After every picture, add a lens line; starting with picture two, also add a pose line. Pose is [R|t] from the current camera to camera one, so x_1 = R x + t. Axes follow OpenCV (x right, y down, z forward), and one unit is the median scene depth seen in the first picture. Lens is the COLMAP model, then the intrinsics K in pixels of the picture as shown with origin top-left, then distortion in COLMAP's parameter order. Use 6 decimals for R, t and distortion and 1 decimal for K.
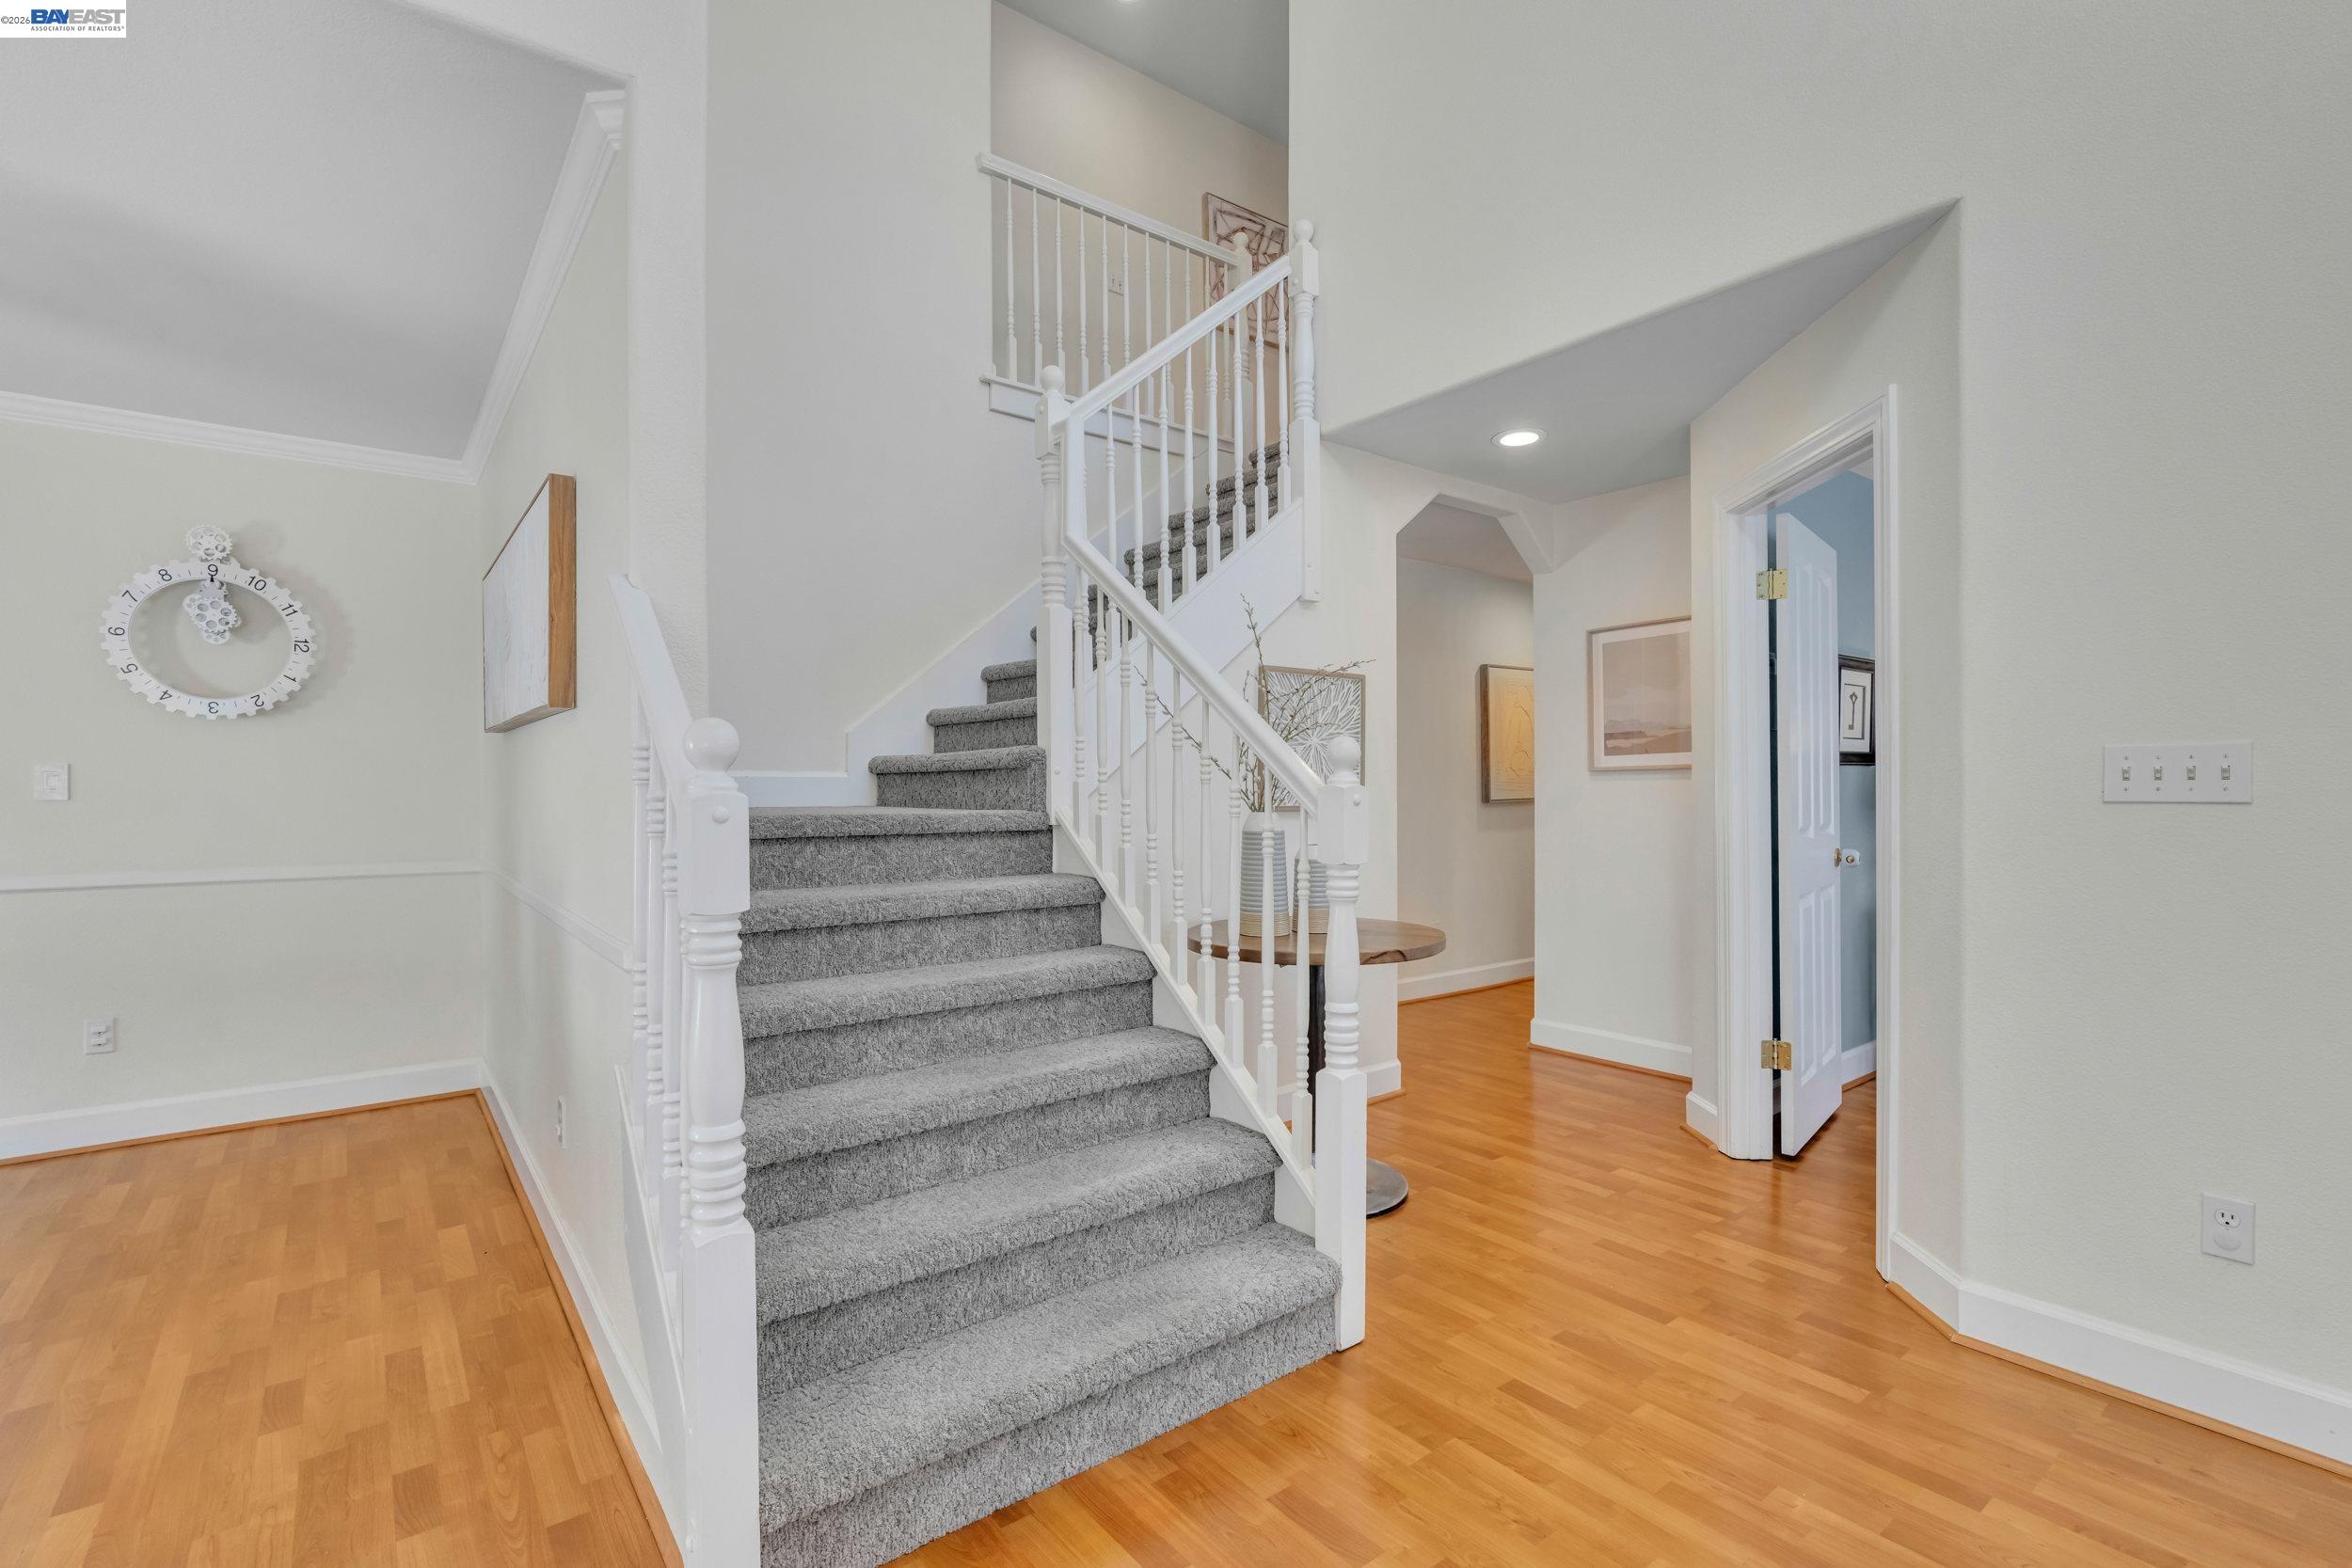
lens RADIAL K [[1068.4, 0, 1178.4], [0, 1068.4, 787.7], [0, 0, 1]] dist [-0.001871, -0.000225]
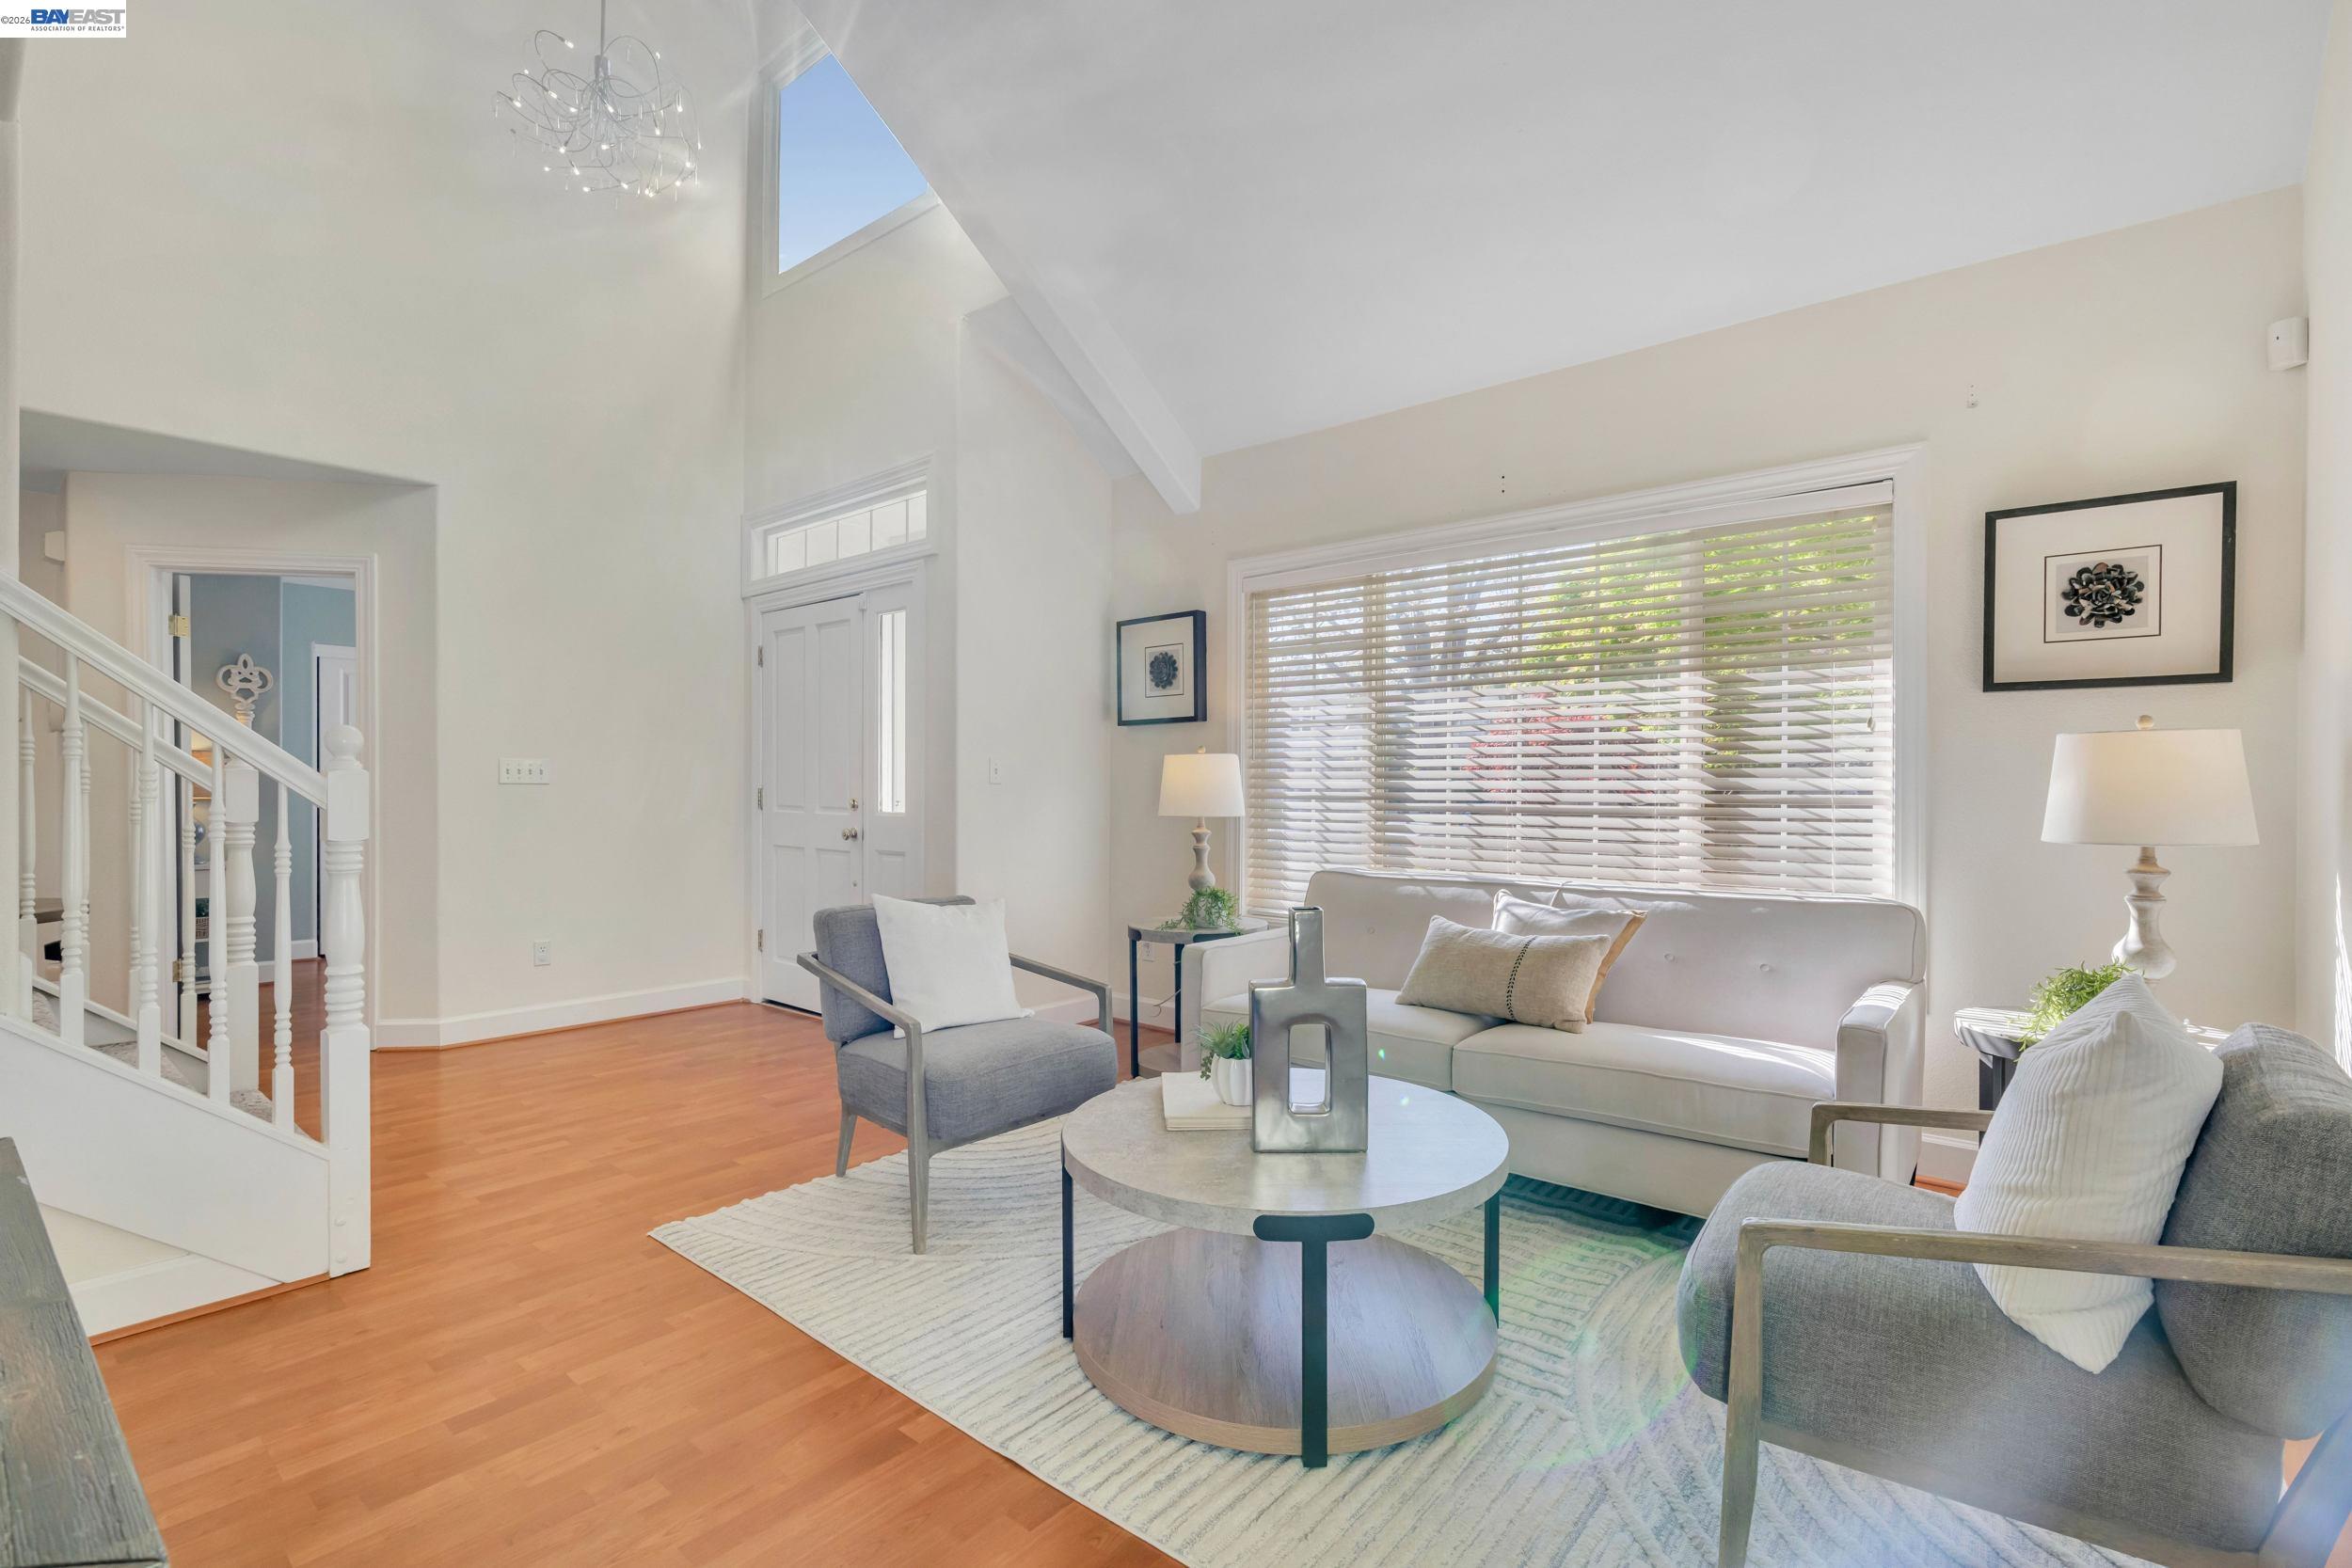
lens RADIAL K [[1068.4, 0, 1181.8], [0, 1068.4, 797.5], [0, 0, 1]] dist [-0.001871, -0.000225]
pose [[-0.214066, -0.006514, 0.976798, -1.779716], [-0.003322, 0.999977, 0.005941, 0.026932], [-0.976814, -0.001973, -0.214082, 0.064309]]
